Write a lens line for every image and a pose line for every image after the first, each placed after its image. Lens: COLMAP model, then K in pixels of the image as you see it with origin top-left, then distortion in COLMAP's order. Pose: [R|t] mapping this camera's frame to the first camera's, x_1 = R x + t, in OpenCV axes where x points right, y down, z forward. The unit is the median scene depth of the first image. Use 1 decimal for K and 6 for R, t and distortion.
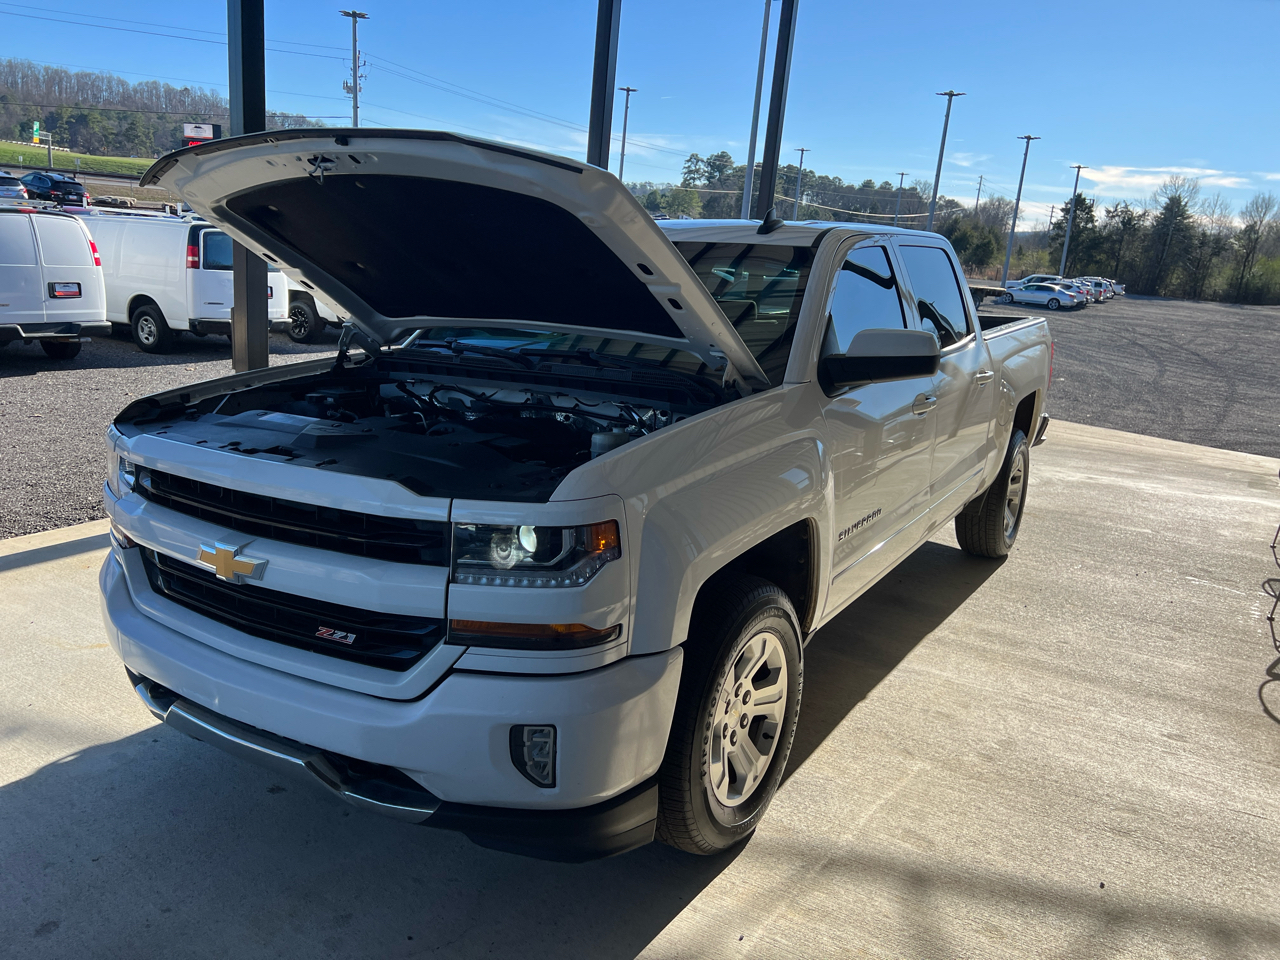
lens RADIAL K [[982.0, 0, 640.0], [0, 982.0, 480.0], [0, 0, 1]] dist [0.051909, -0.062279]
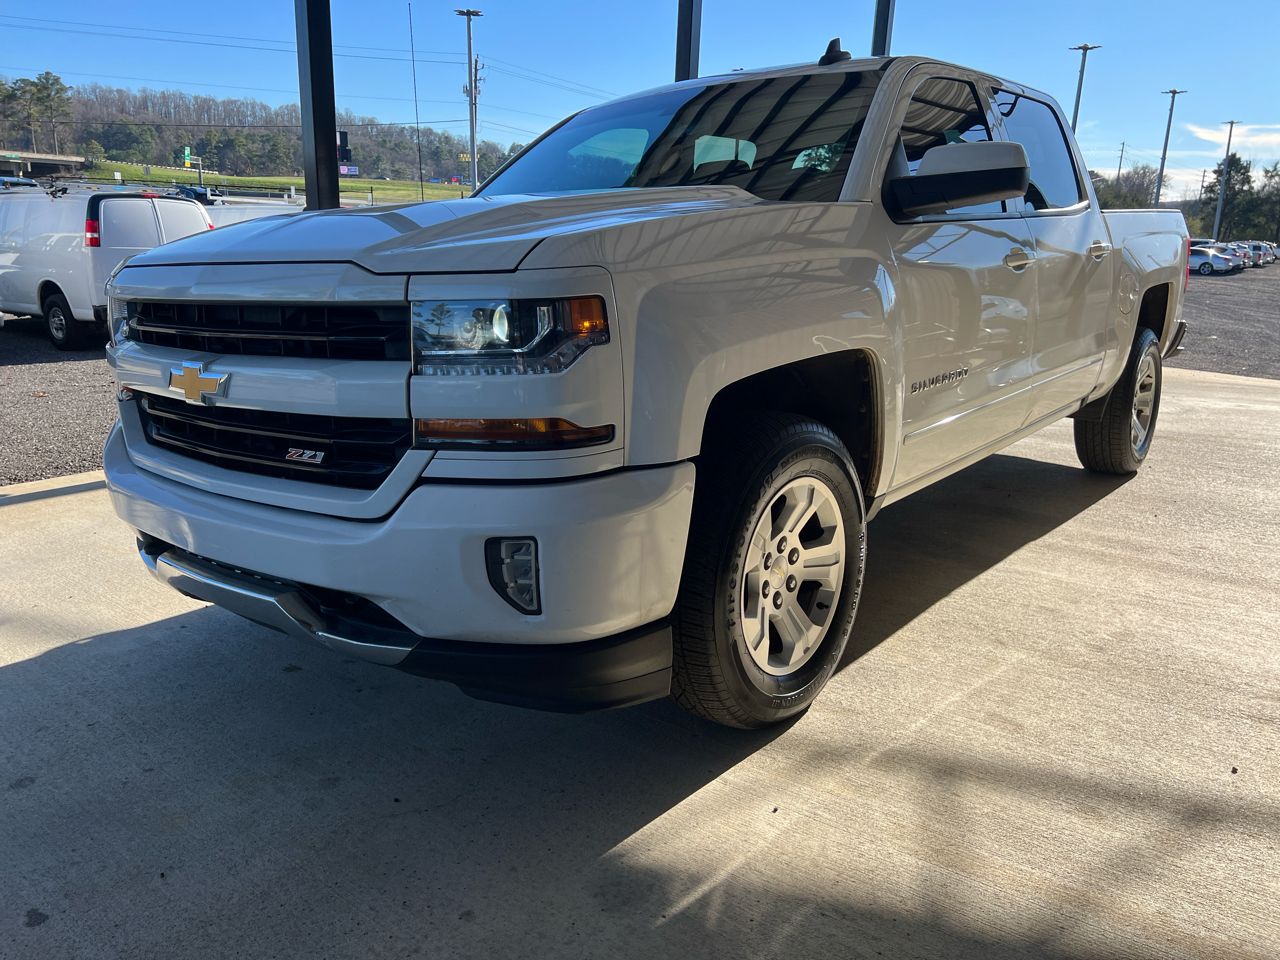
lens RADIAL K [[982.0, 0, 640.0], [0, 982.0, 480.0], [0, 0, 1]] dist [0.051909, -0.062279]
pose [[0.991801, -0.019575, -0.126287, 0.070506], [0.020182, 0.999790, 0.003530, 0.123216], [0.126191, -0.006050, 0.991987, 0.104642]]
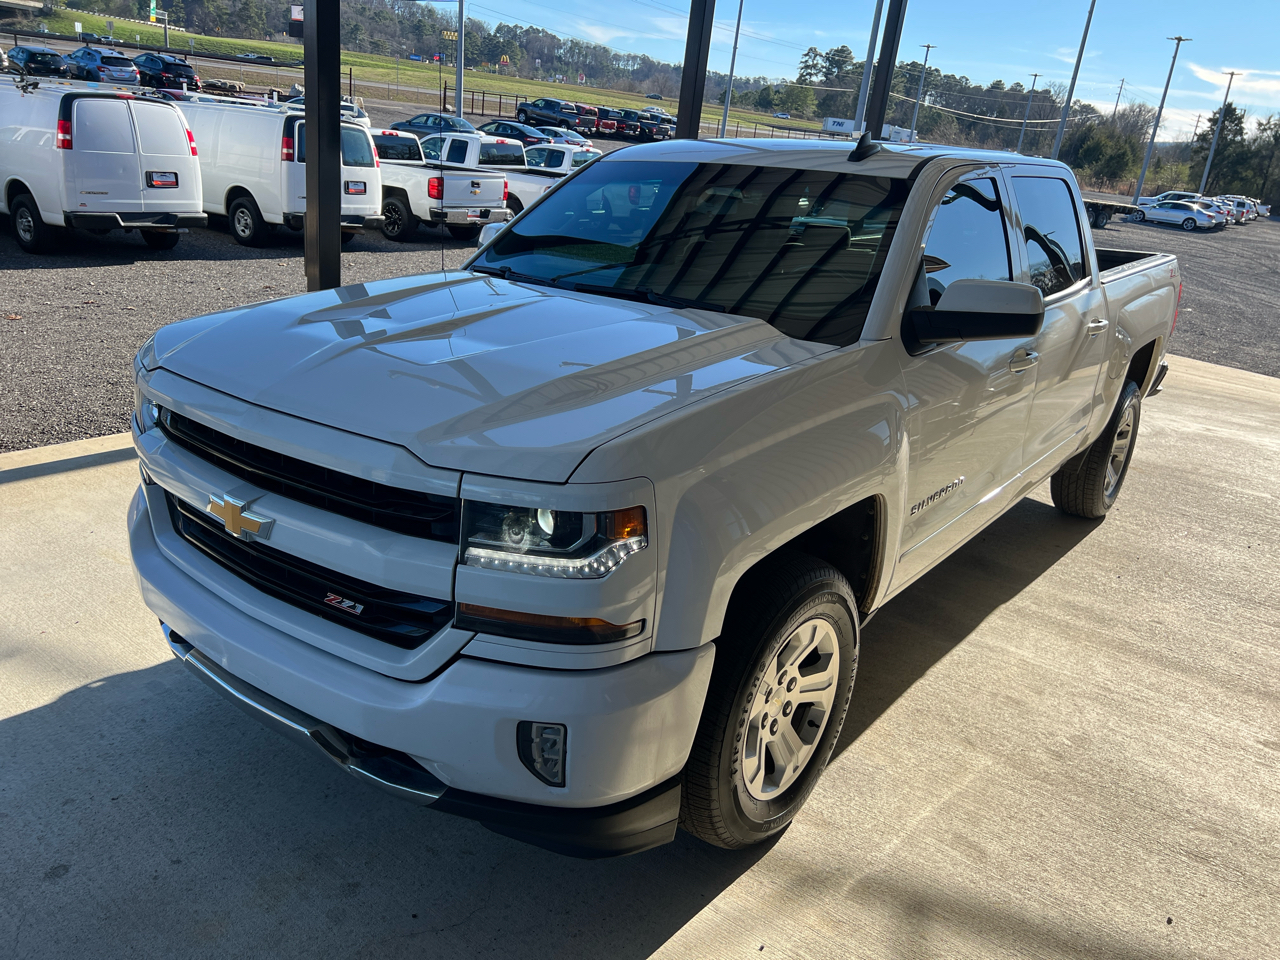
lens RADIAL K [[982.4, 0, 647.7], [0, 982.4, 484.3], [0, 0, 1]] dist [0.051560, -0.061566]
pose [[0.994838, 0.059507, -0.082192, 0.032373], [-0.051120, 0.993610, 0.100632, -0.043103], [0.087655, -0.095910, 0.991523, 0.074764]]
